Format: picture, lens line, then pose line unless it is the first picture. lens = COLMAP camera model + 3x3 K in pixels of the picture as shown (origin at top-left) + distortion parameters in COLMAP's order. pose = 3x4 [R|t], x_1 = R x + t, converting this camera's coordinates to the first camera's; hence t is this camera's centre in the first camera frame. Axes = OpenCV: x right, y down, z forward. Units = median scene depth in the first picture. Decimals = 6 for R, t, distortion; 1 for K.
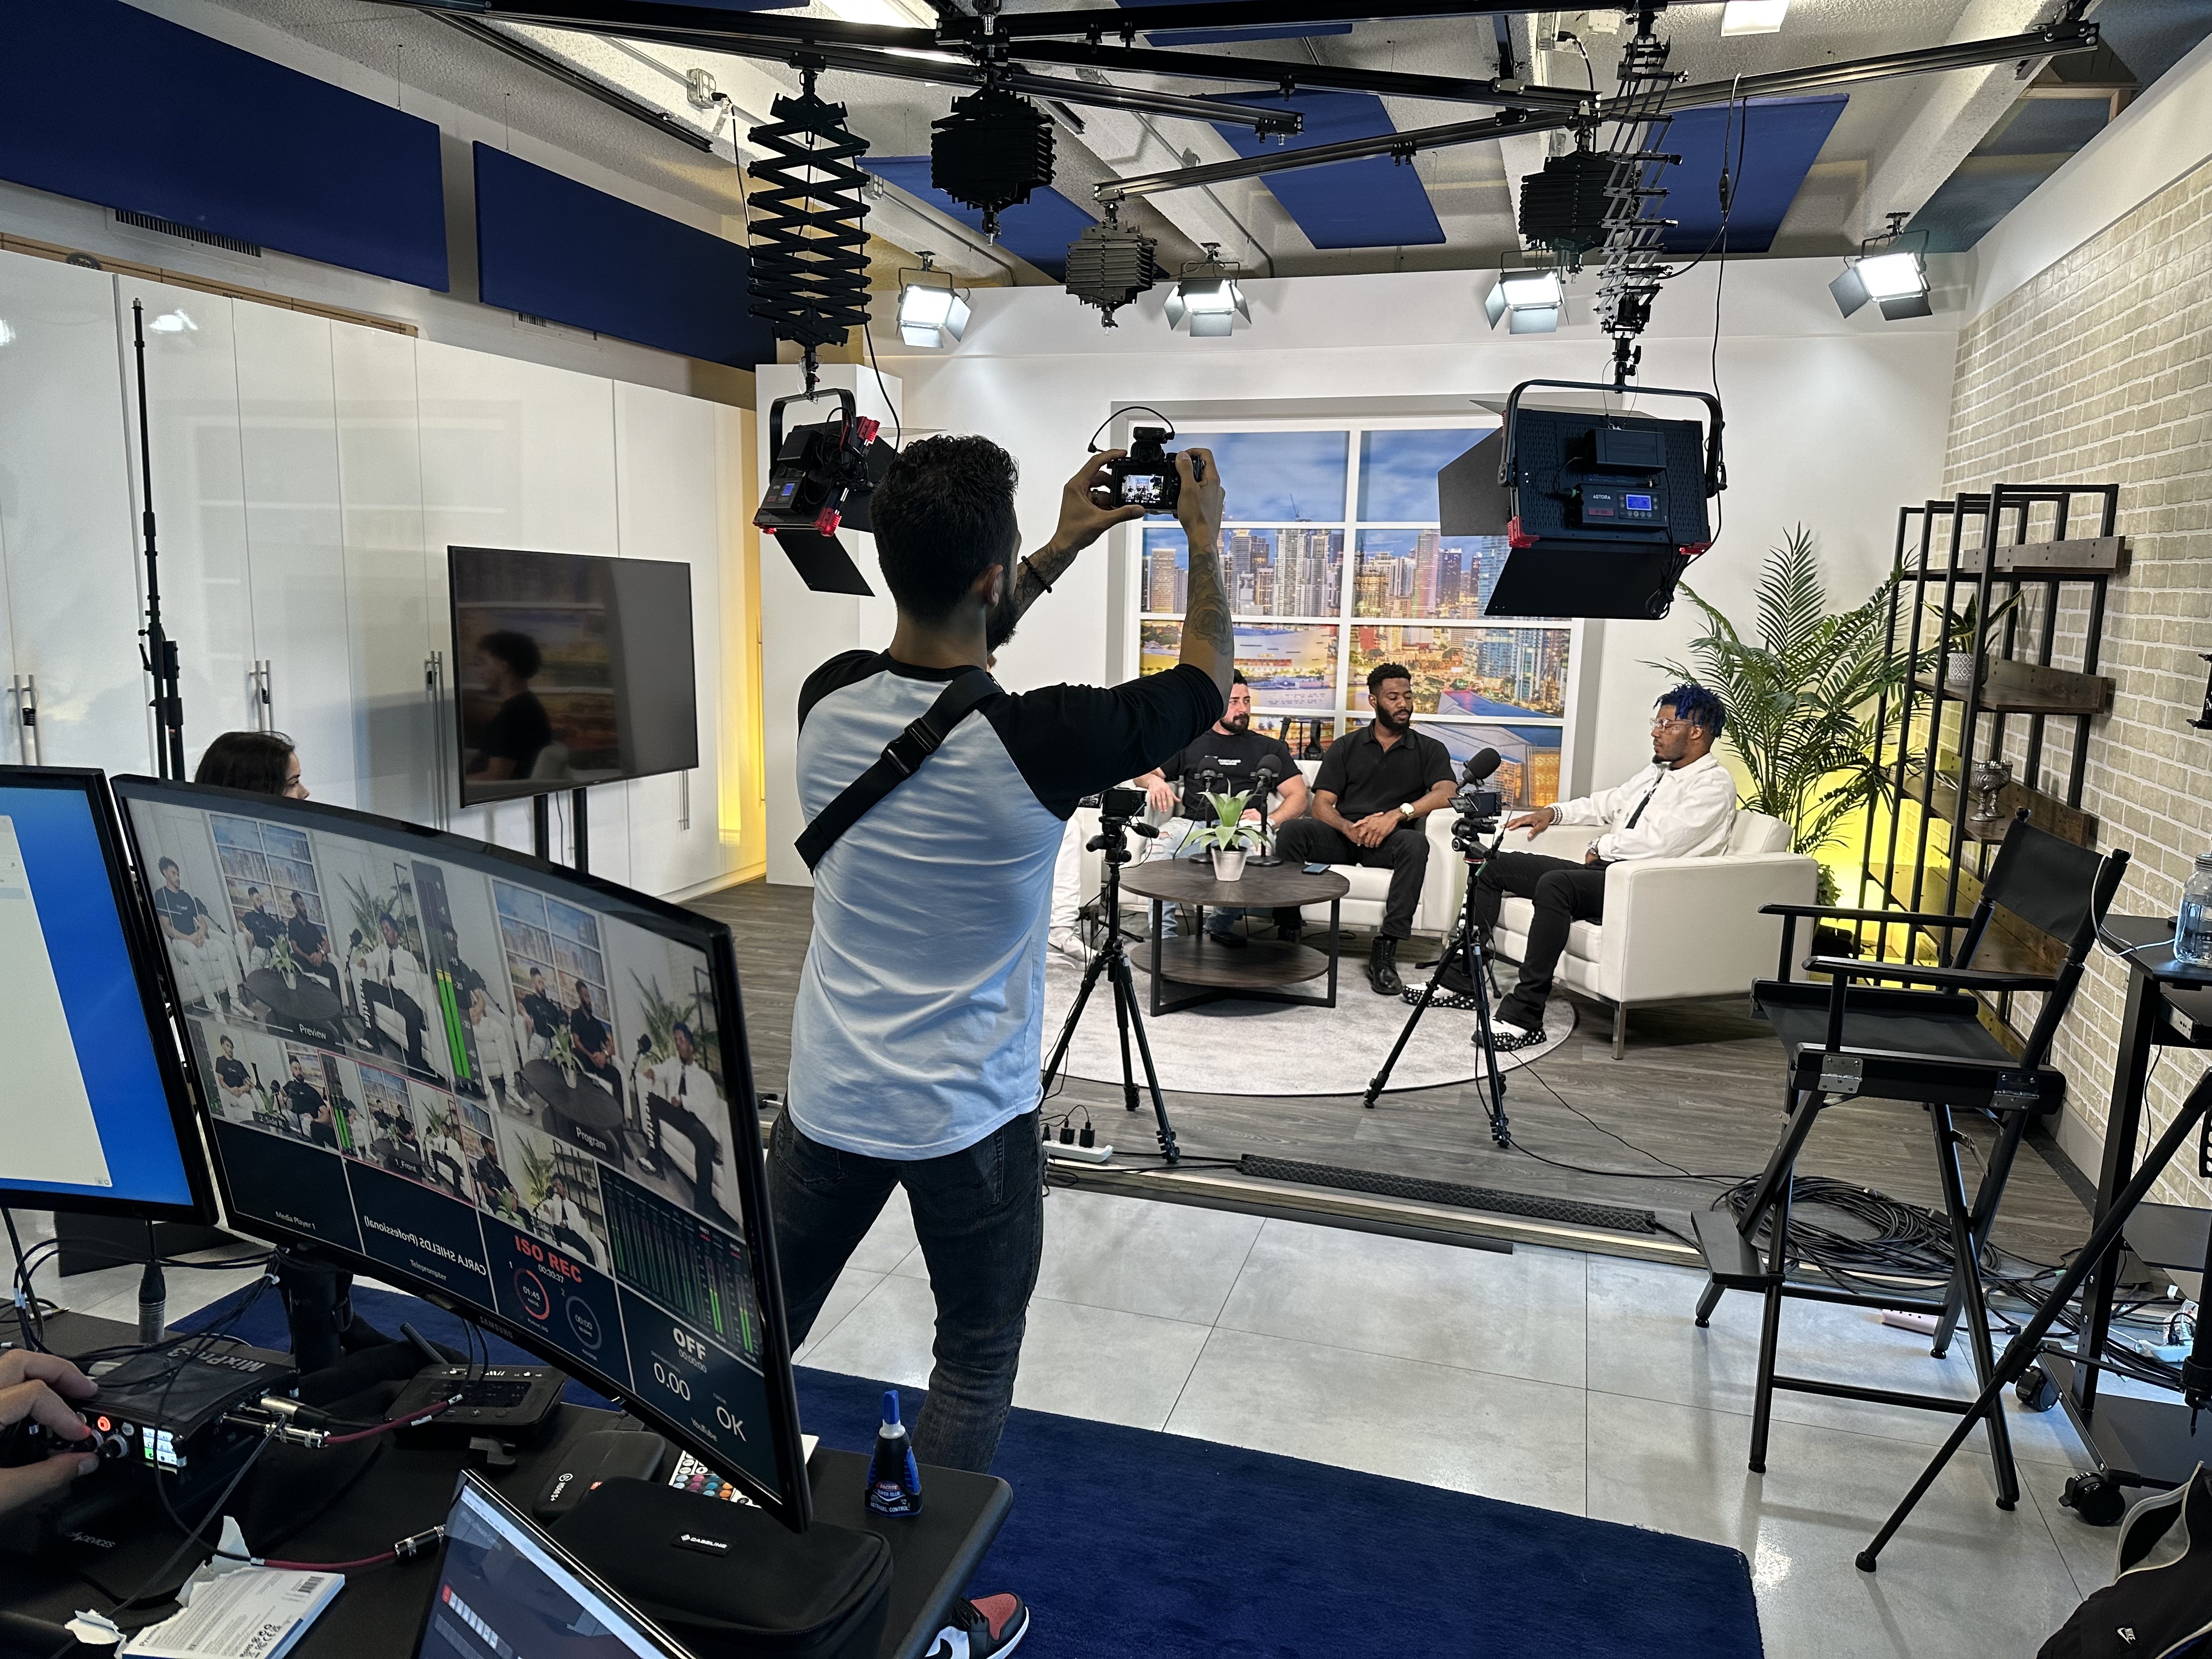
lens RADIAL K [[1562.0, 0, 1073.0], [0, 1562.0, 841.4], [0, 0, 1]] dist [0.075115, -0.083399]
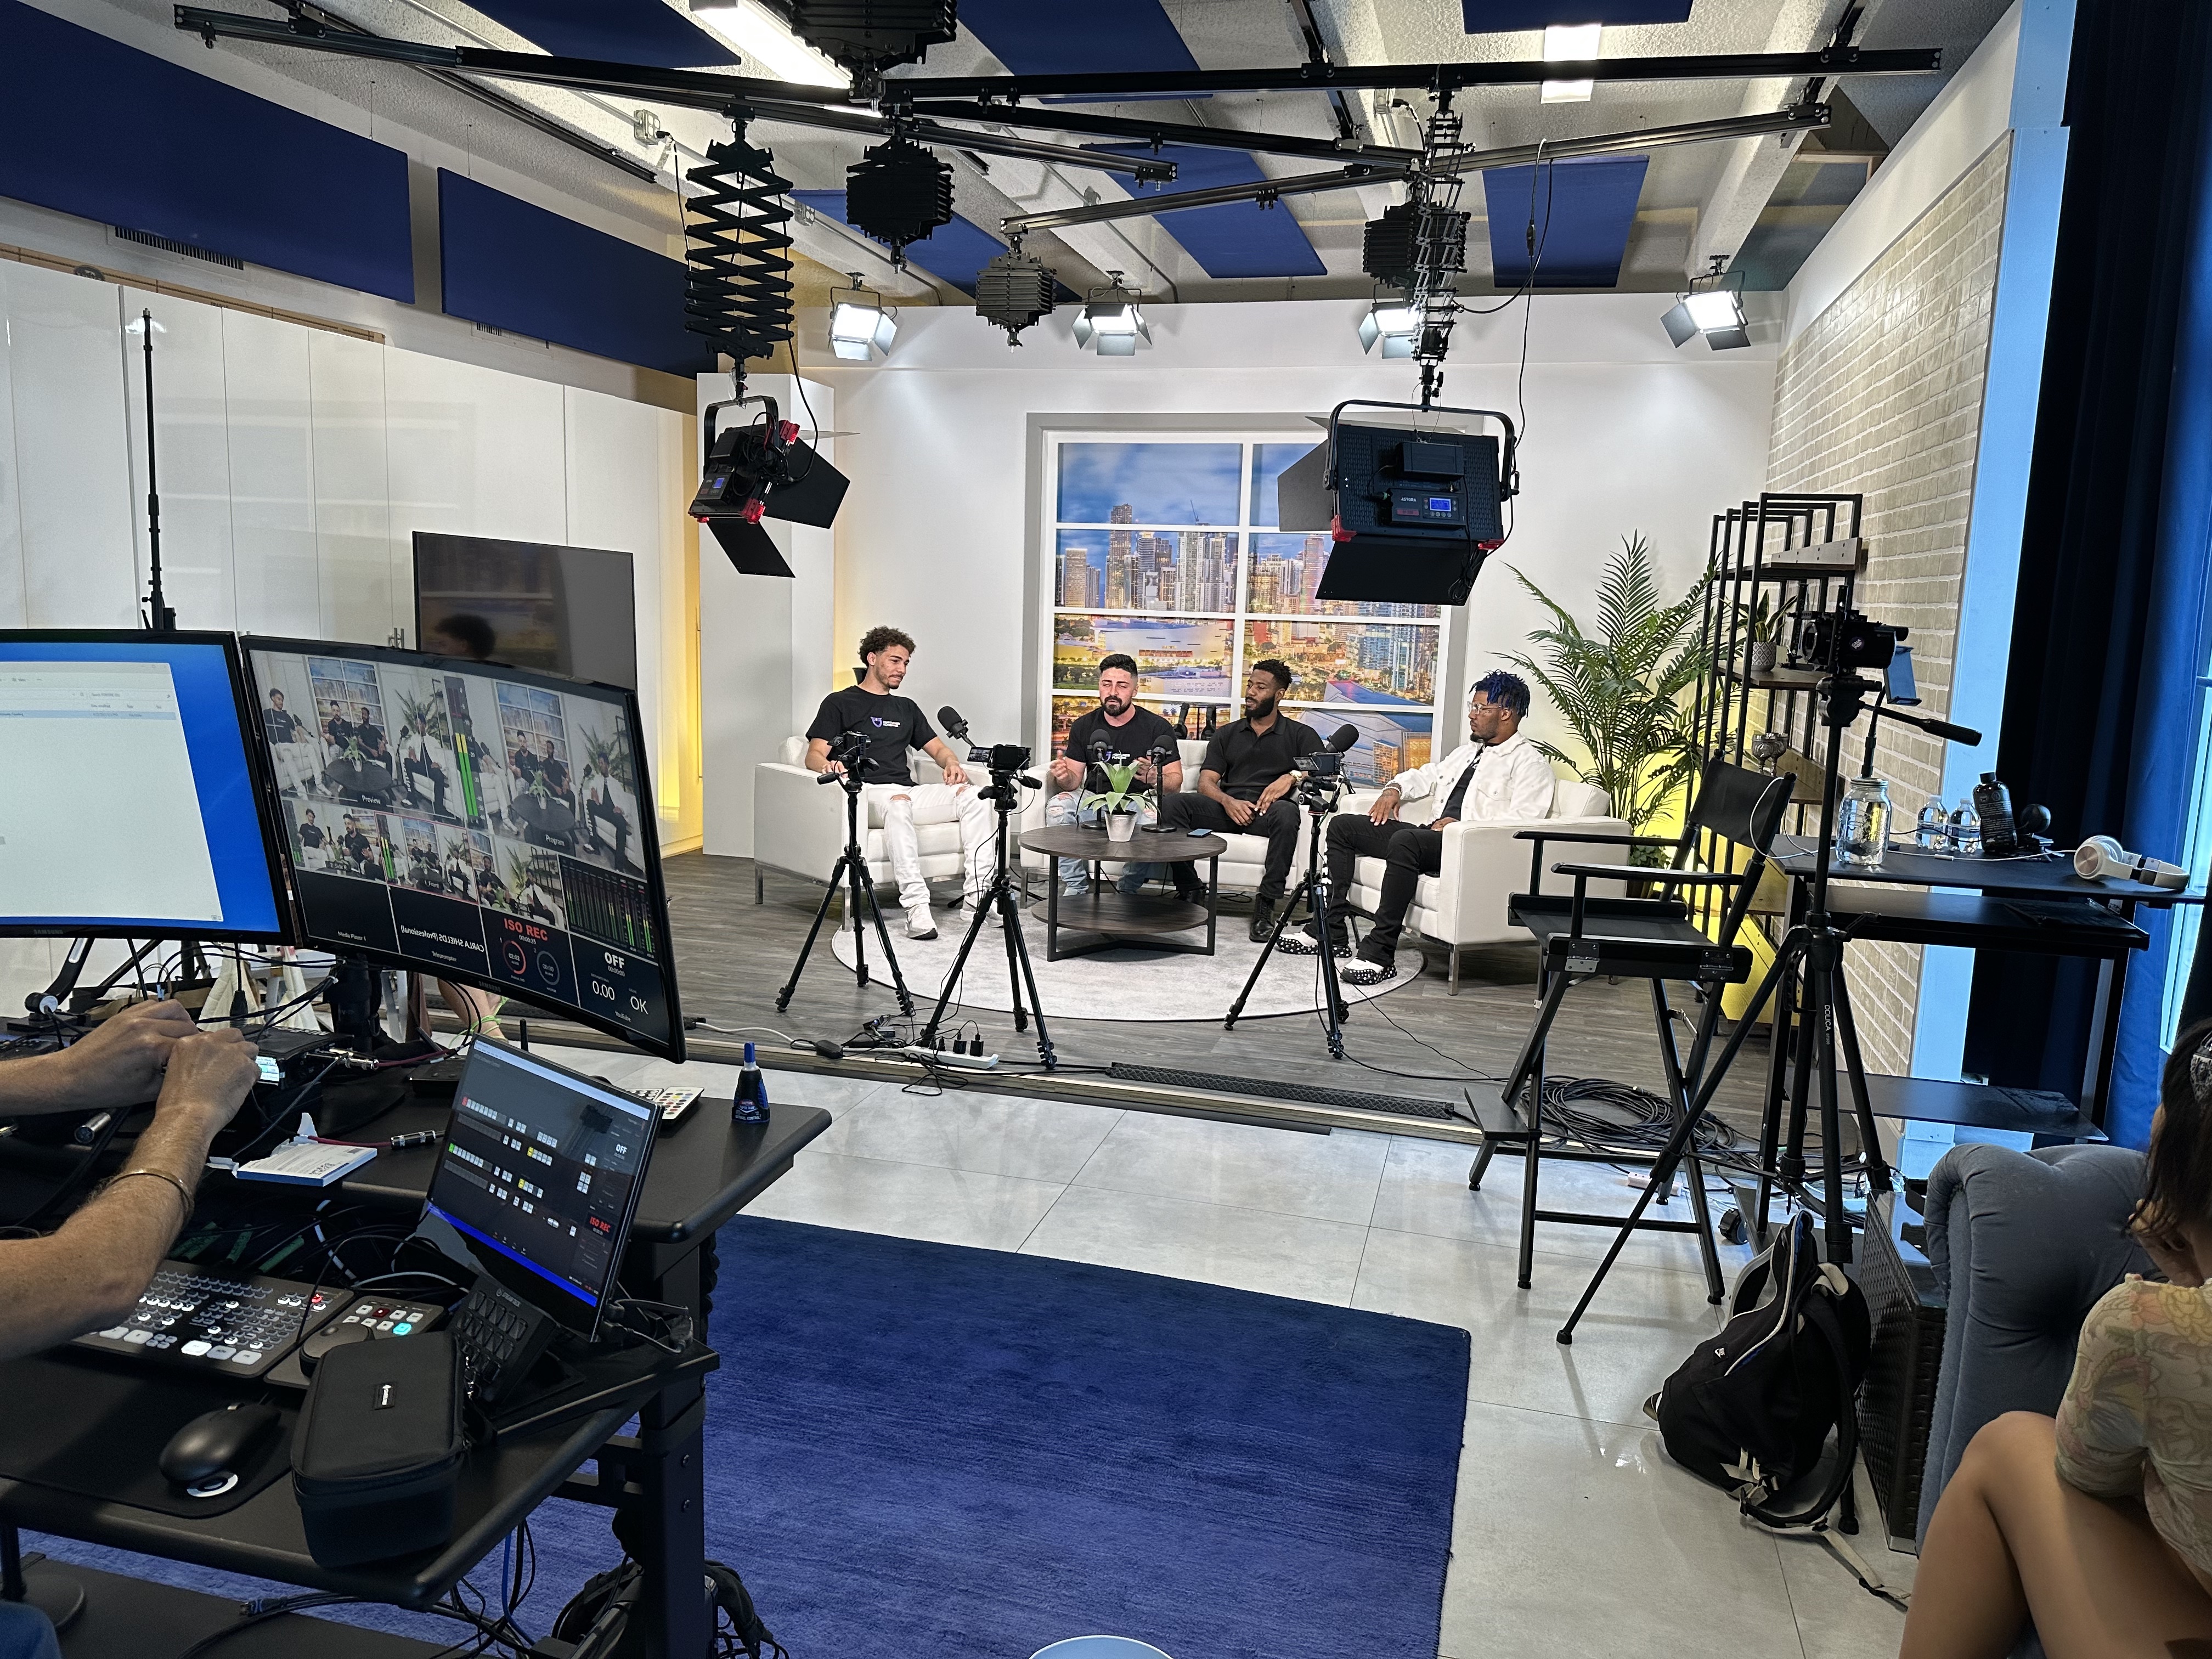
lens RADIAL K [[1562.0, 0, 1079.0], [0, 1562.0, 831.3], [0, 0, 1]] dist [0.075115, -0.083399]
pose [[0.999371, 0.005410, 0.035061, 0.028681], [-0.004928, 0.999893, -0.013793, 0.030144], [-0.035132, 0.013612, 0.999290, -0.102858]]
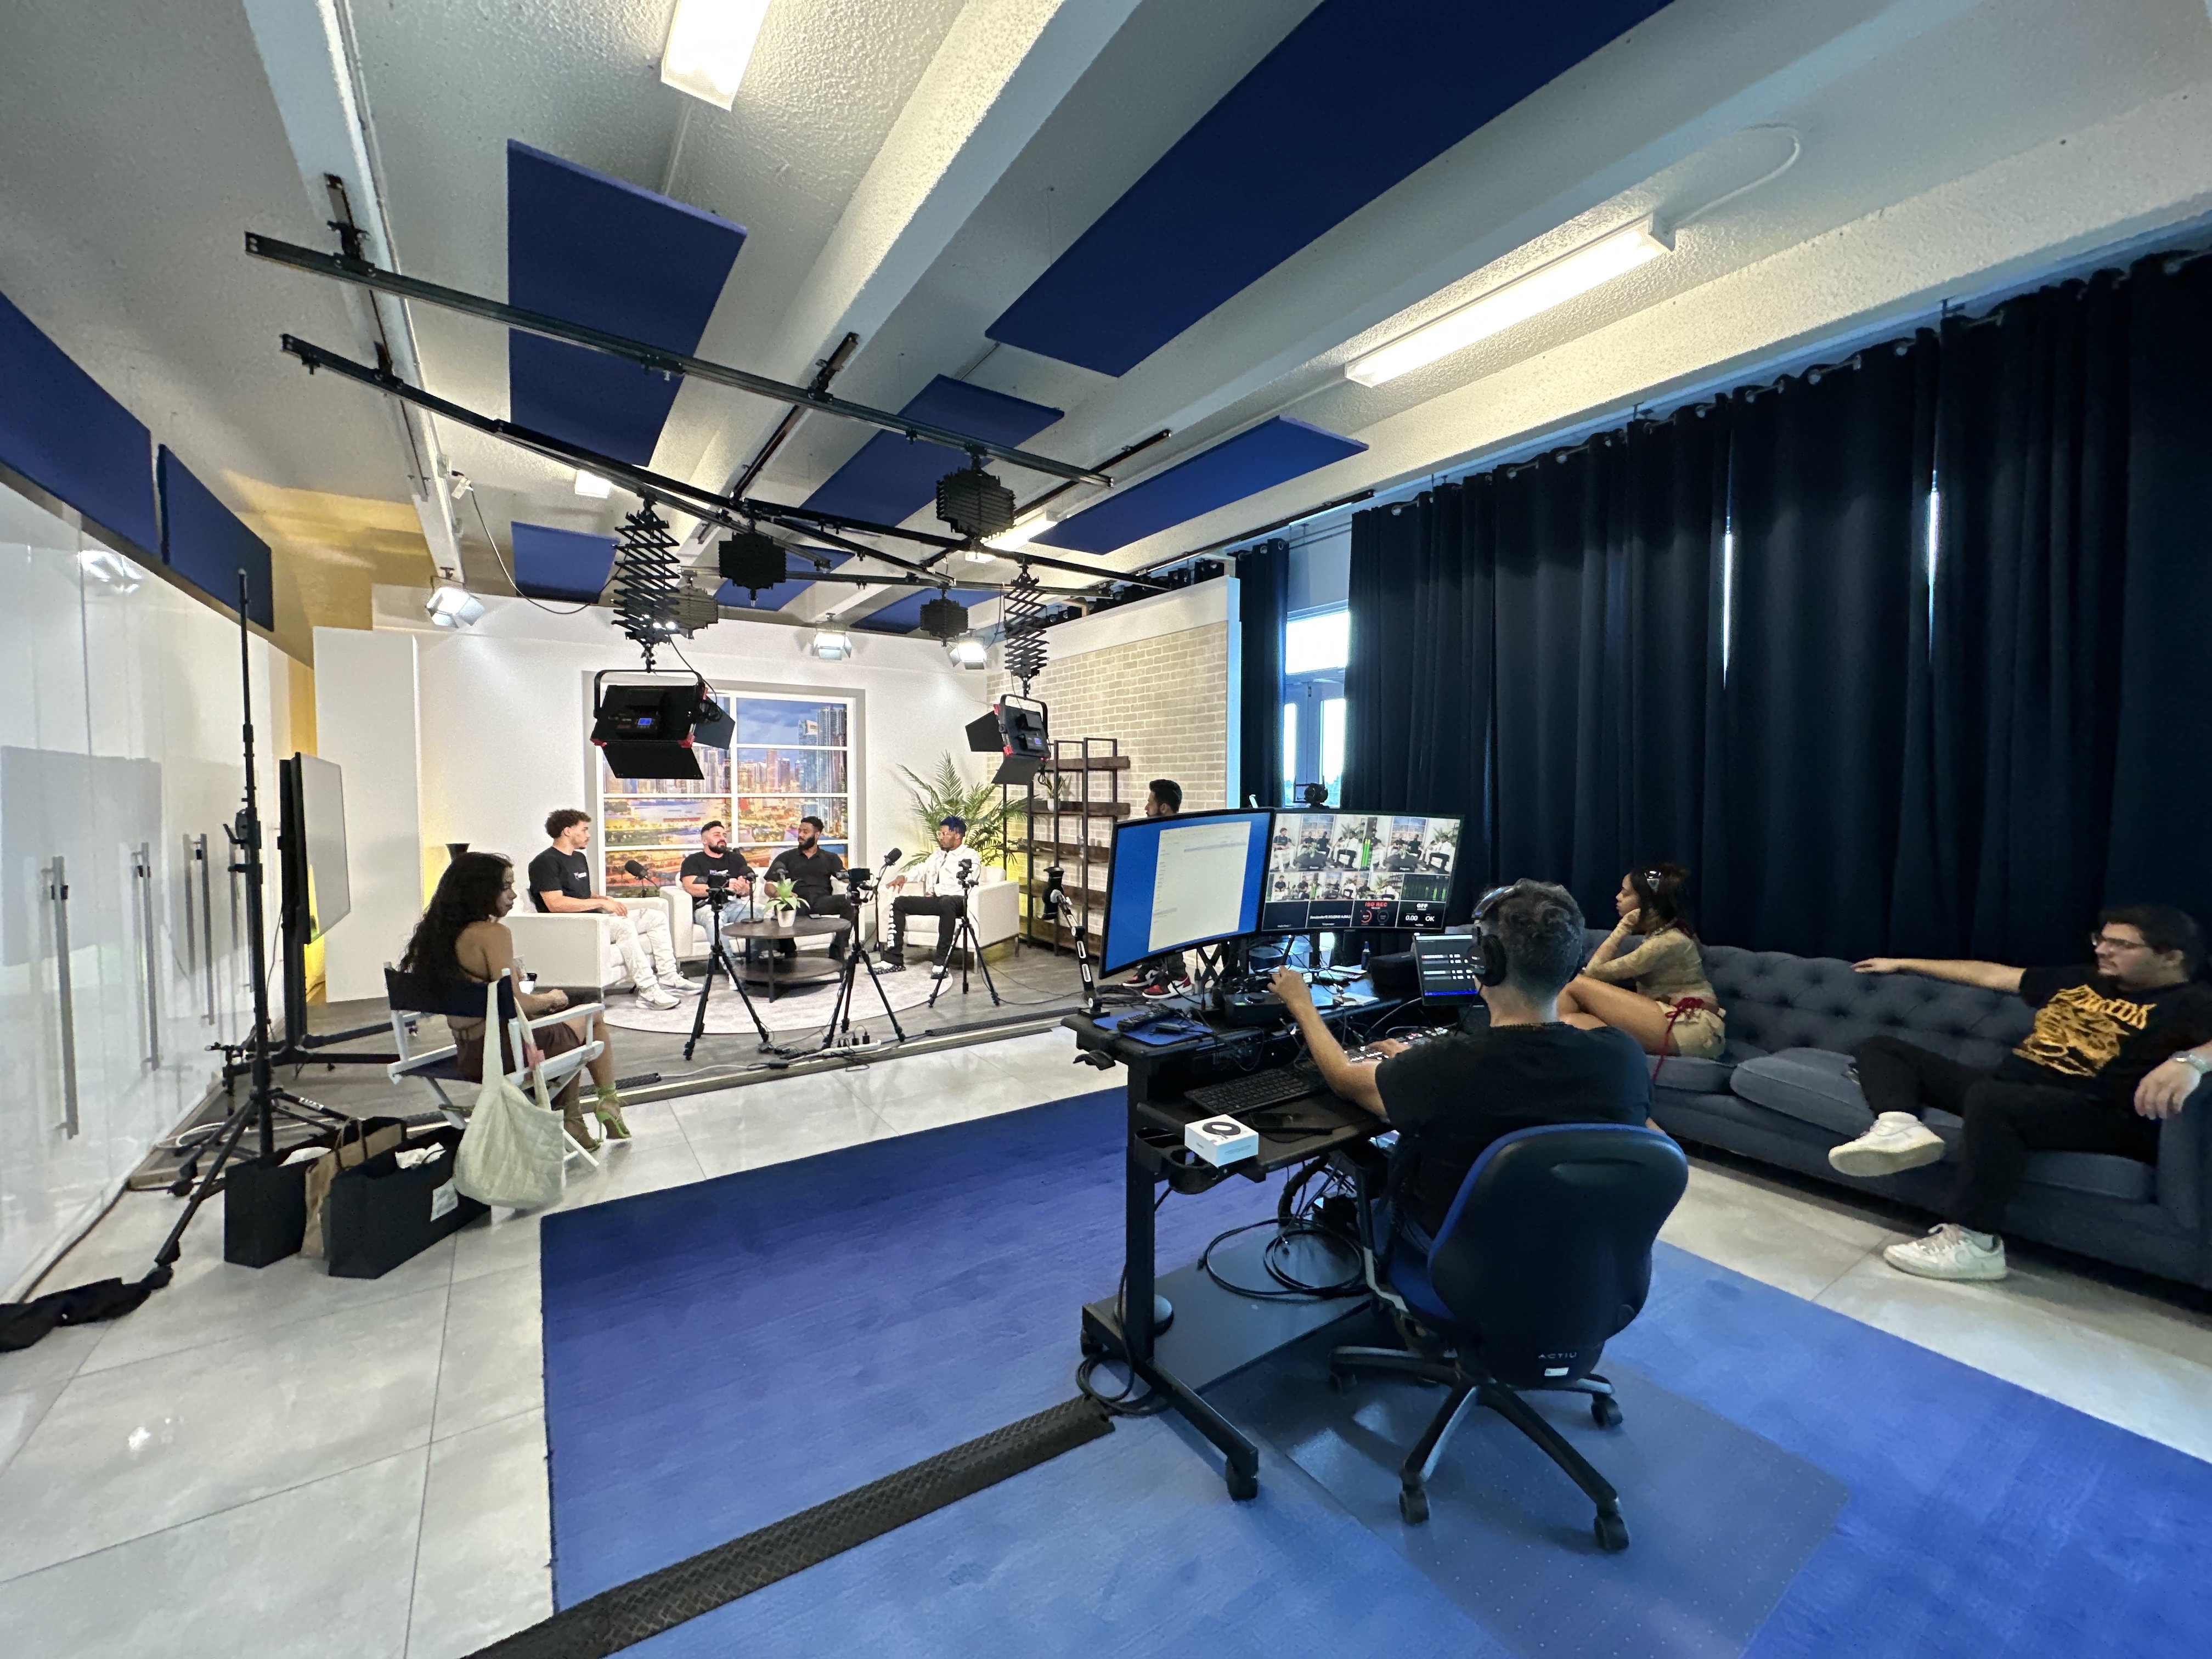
lens RADIAL K [[896.8, 0, 1116.8], [0, 896.8, 822.2], [0, 0, 1]] dist [0.001244, -0.000332]
pose [[0.615638, -0.047870, 0.786574, -0.464394], [0.139805, 0.988954, -0.049237, 0.008324], [-0.775528, 0.140279, 0.615530, -0.008175]]
